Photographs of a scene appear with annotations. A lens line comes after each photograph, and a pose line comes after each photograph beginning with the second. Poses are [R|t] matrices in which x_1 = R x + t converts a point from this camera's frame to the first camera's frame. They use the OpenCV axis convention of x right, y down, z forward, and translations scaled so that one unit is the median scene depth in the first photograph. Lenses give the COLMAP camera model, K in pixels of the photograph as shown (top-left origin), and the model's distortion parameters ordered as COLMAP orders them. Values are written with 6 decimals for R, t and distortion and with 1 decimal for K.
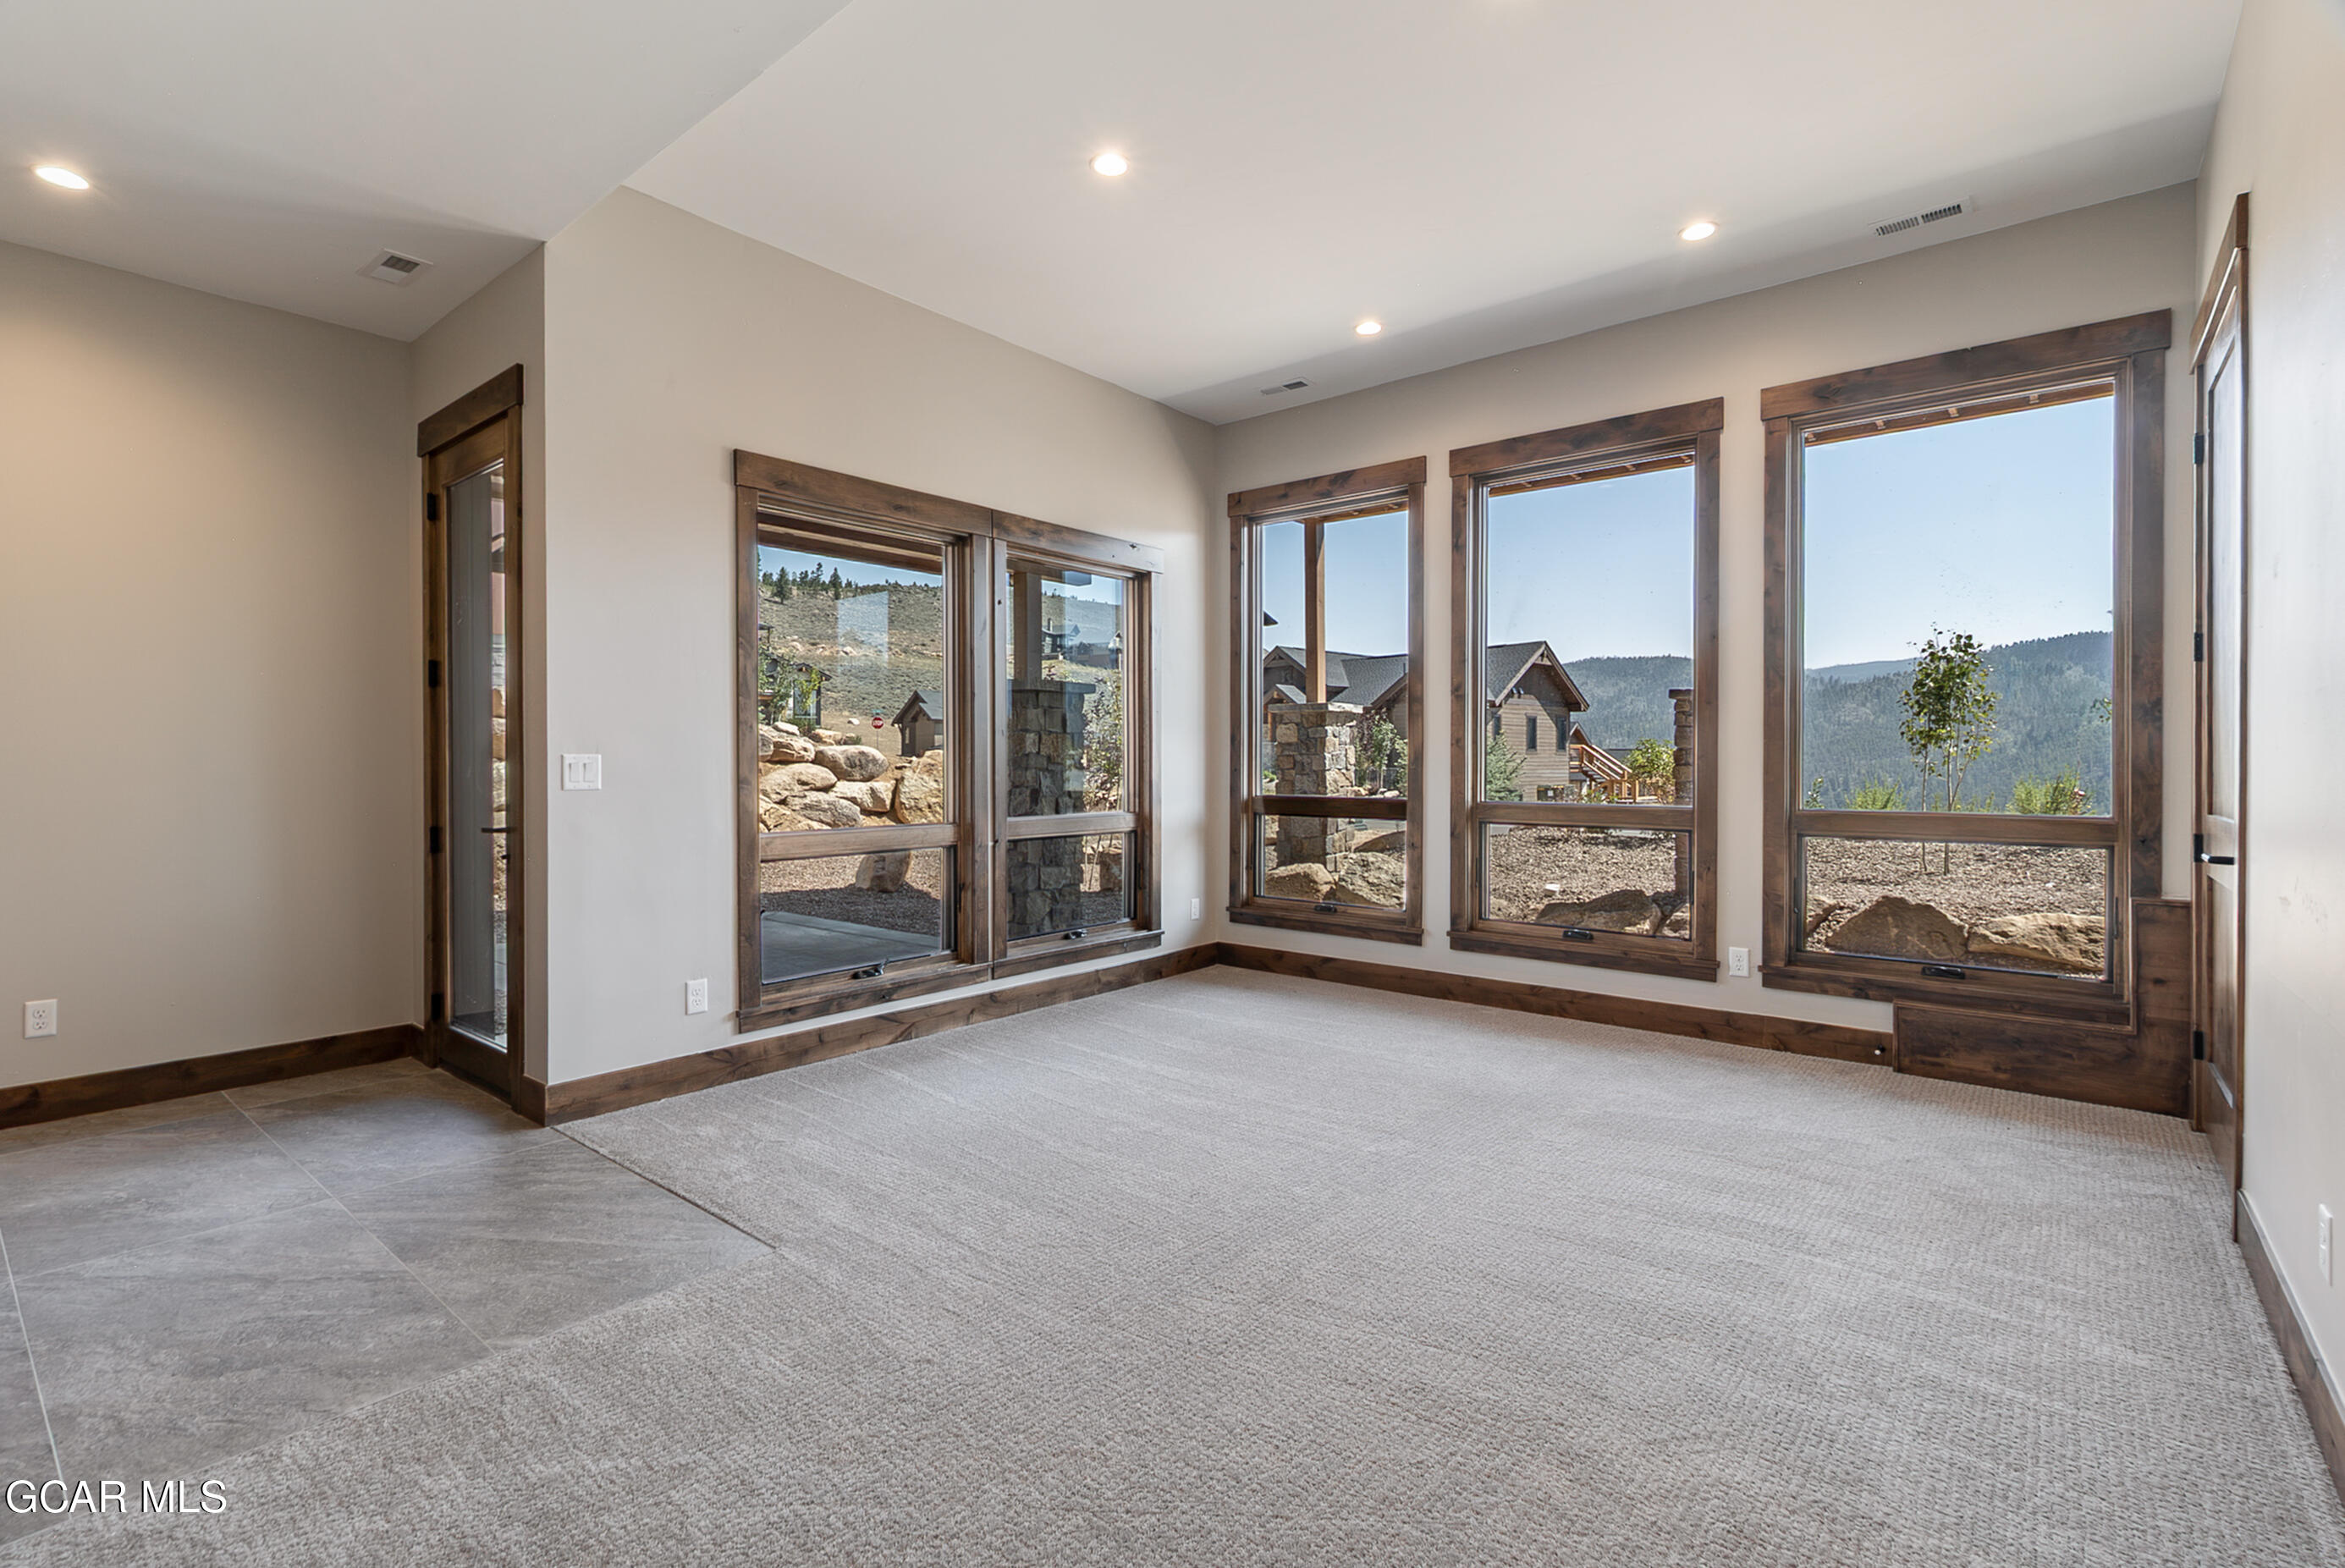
lens RADIAL K [[1053.4, 0, 1128.9], [0, 1053.4, 764.8], [0, 0, 1]] dist [-0.004484, -0.001389]
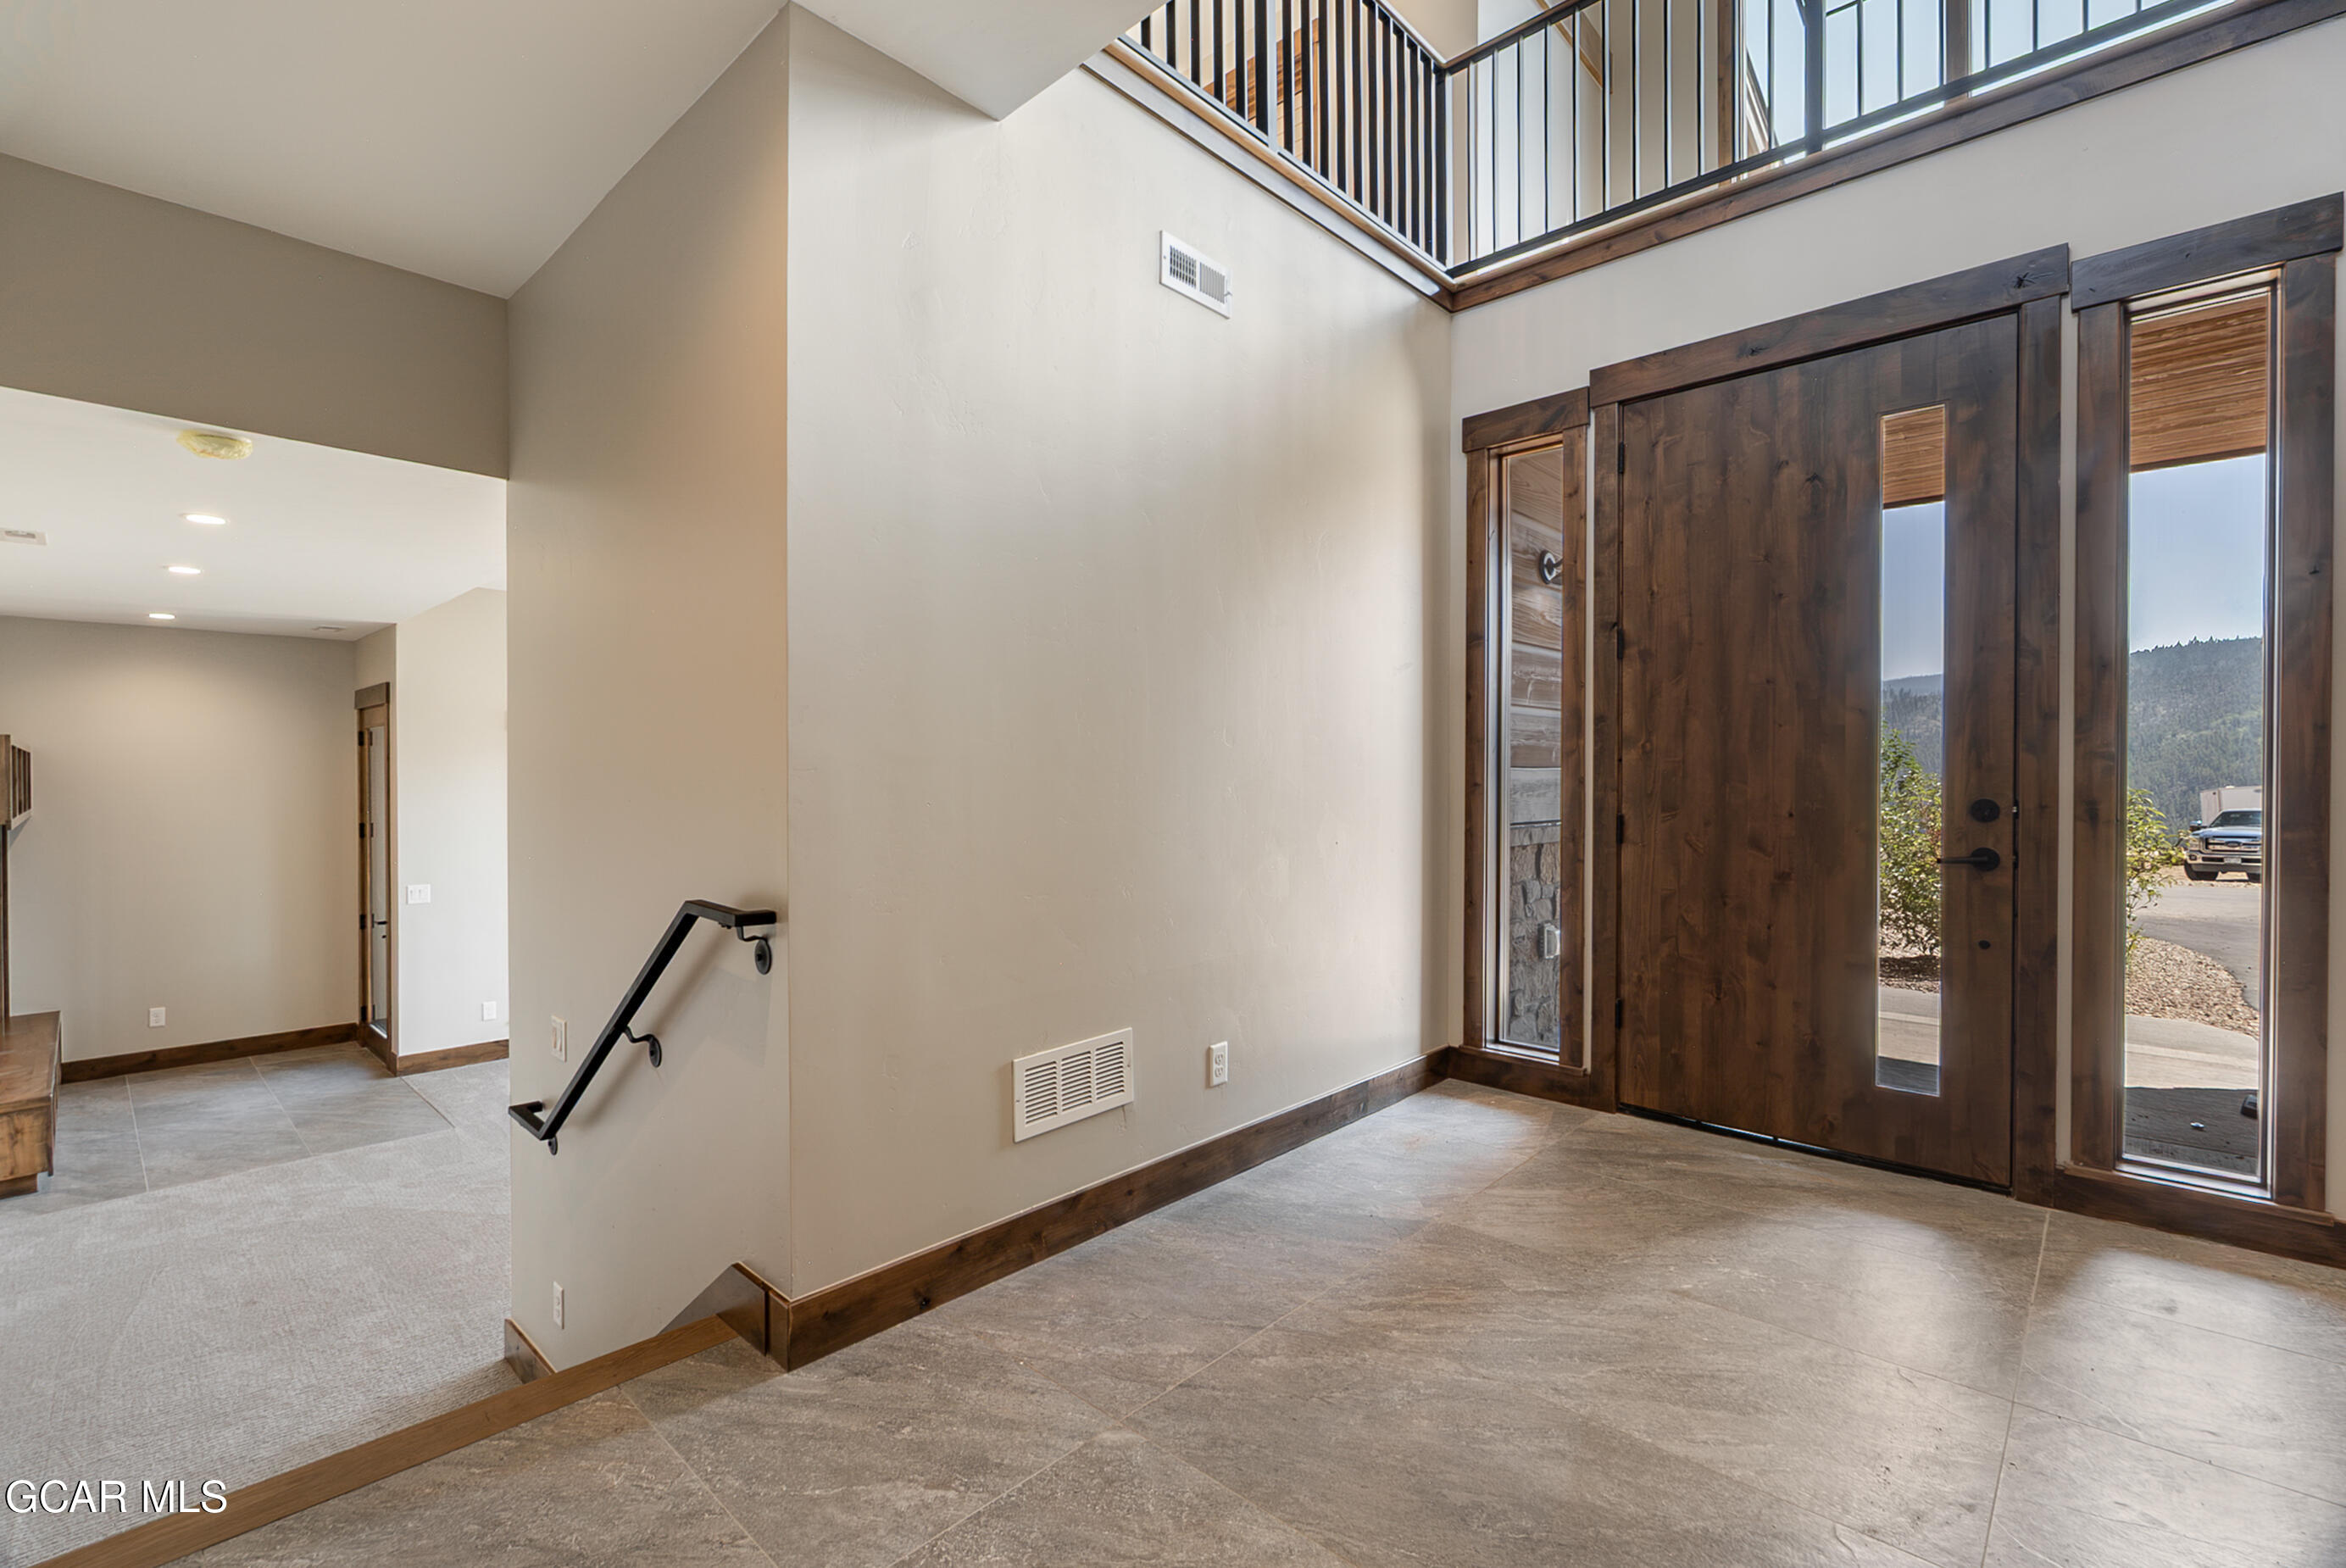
lens RADIAL K [[1053.9, 0, 1134.9], [0, 1053.9, 763.7], [0, 0, 1]] dist [-0.004484, -0.001389]
pose [[0.996913, -0.003101, -0.078458, 0.797317], [0.002506, 0.999967, -0.007679, -0.180275], [0.078479, 0.007459, 0.996888, -0.692829]]
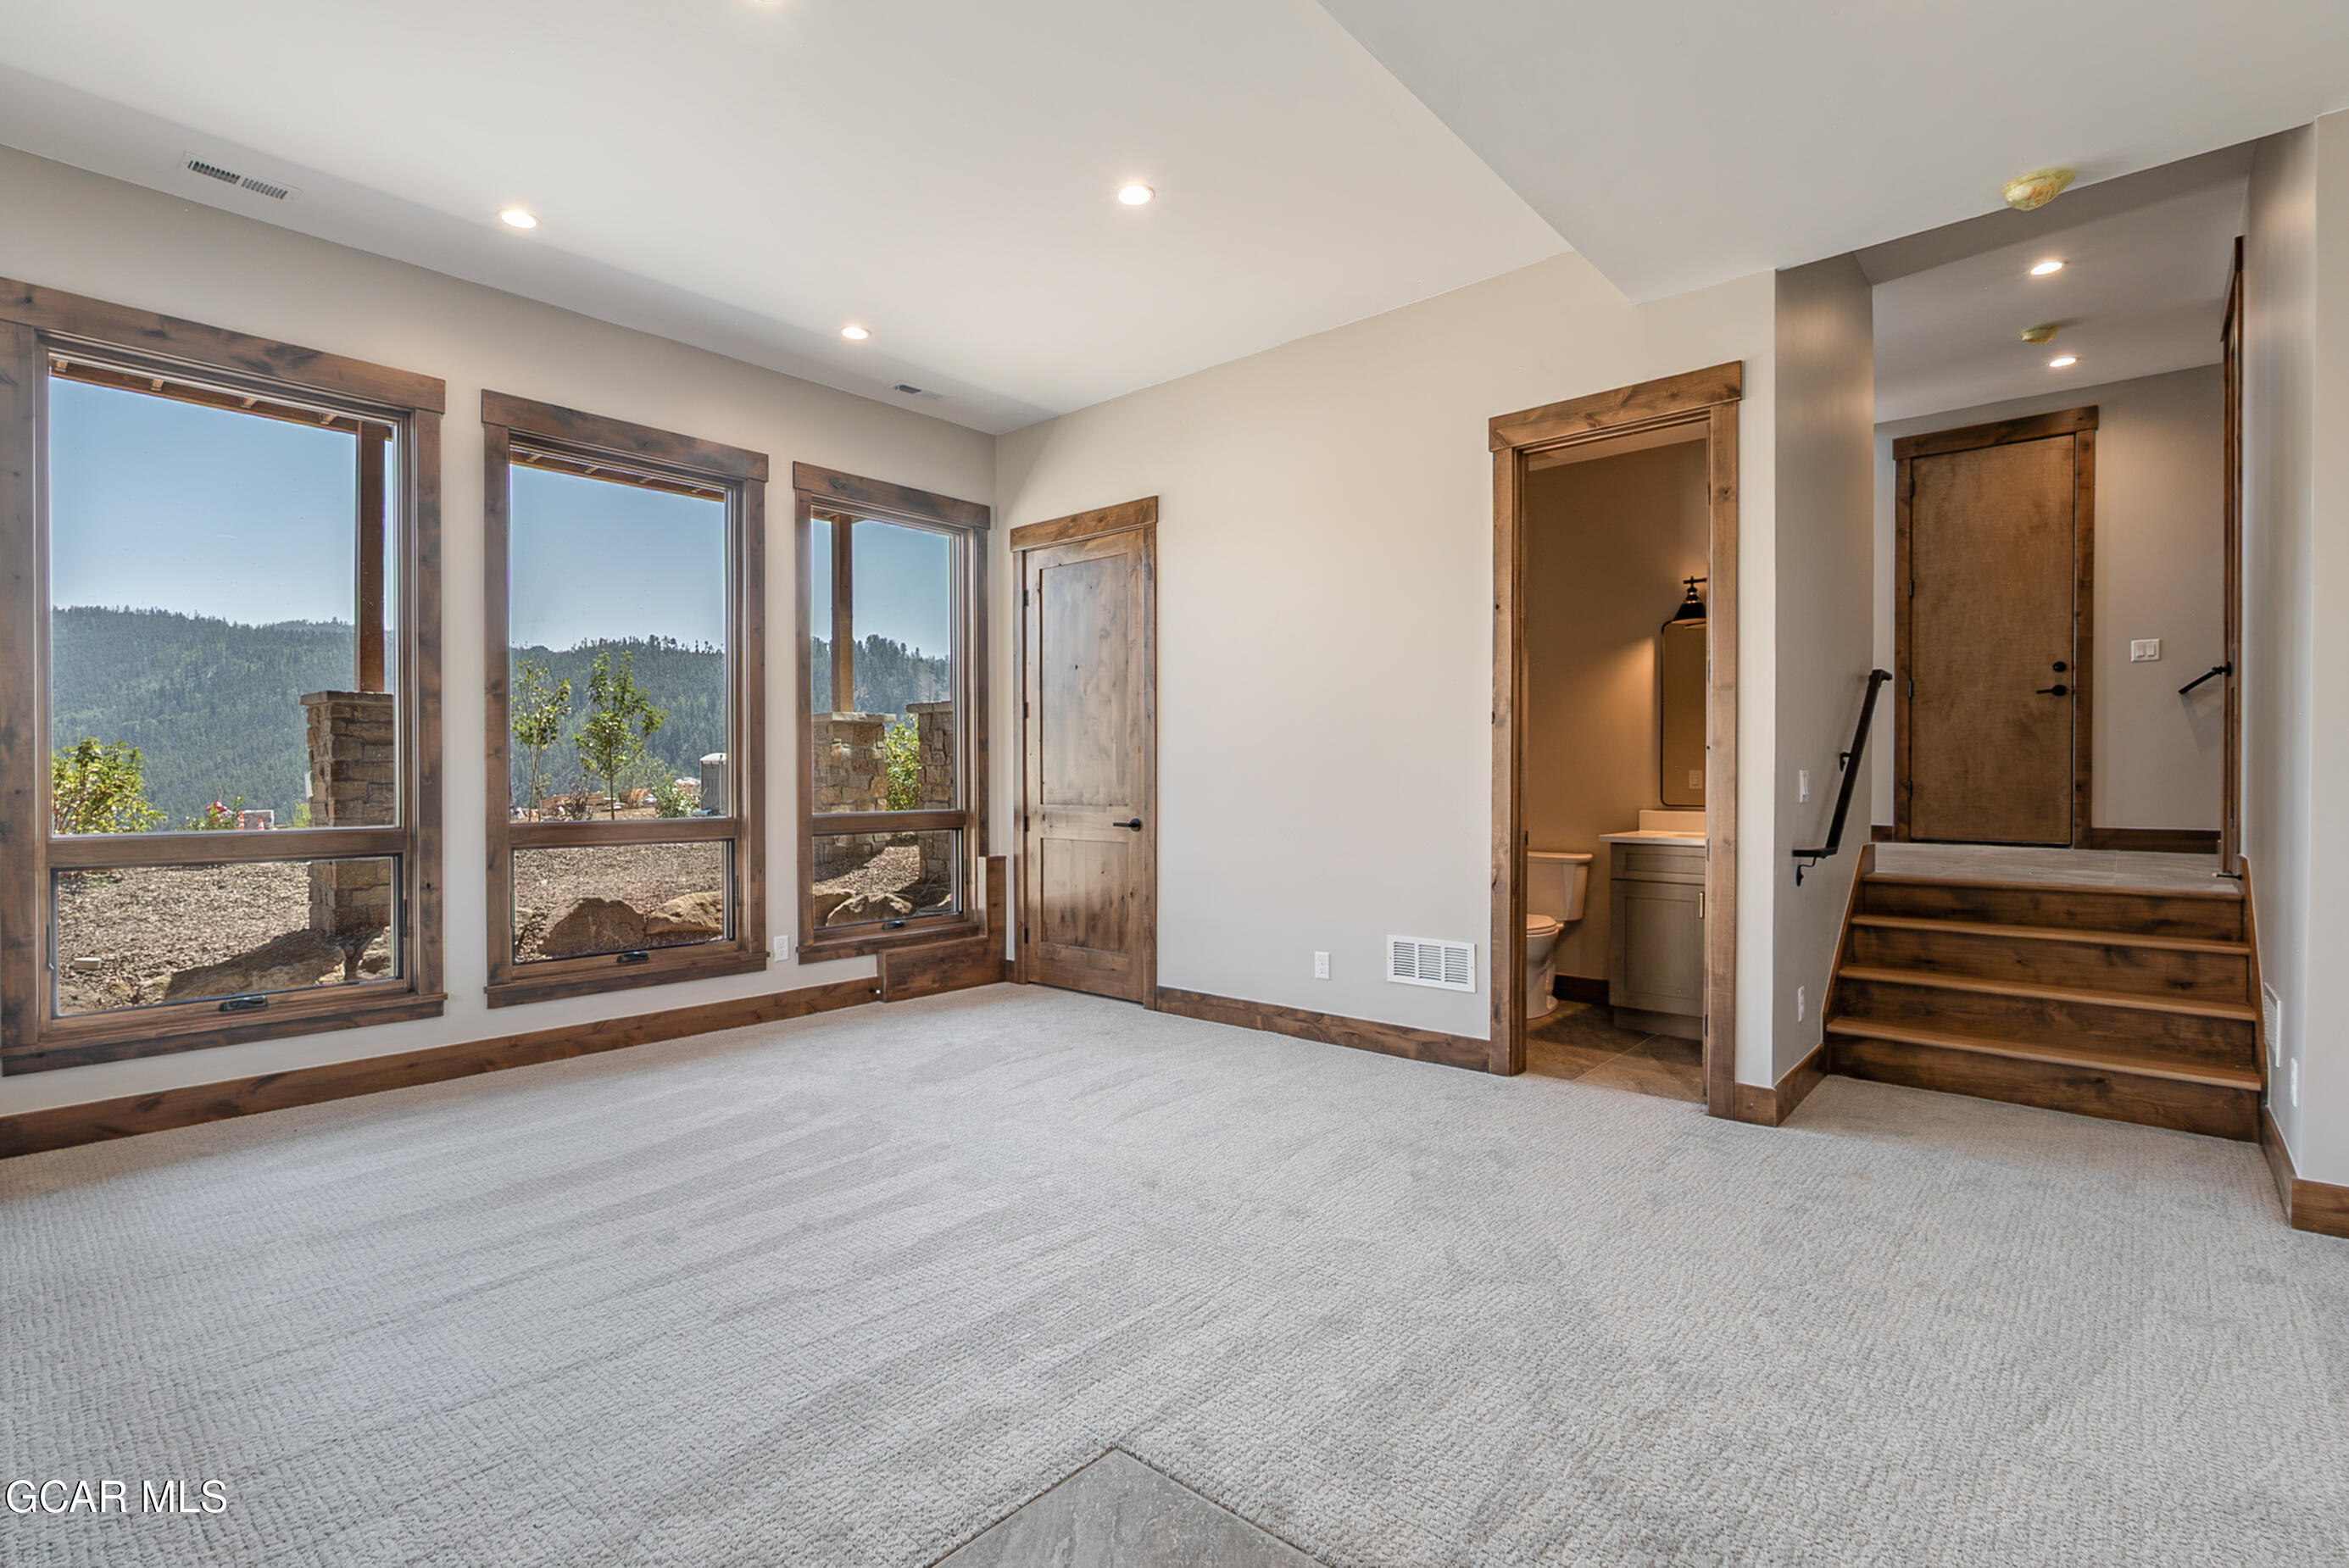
lens RADIAL K [[1094.4, 0, 1197.9], [0, 1094.4, 779.7], [0, 0, 1]] dist [-0.012748, 0.001452]
pose [[0.004279, -0.007069, 0.999966, -0.684011], [0.005865, 0.999958, 0.007044, -0.004395], [-0.999974, 0.005835, 0.004320, 0.589458]]
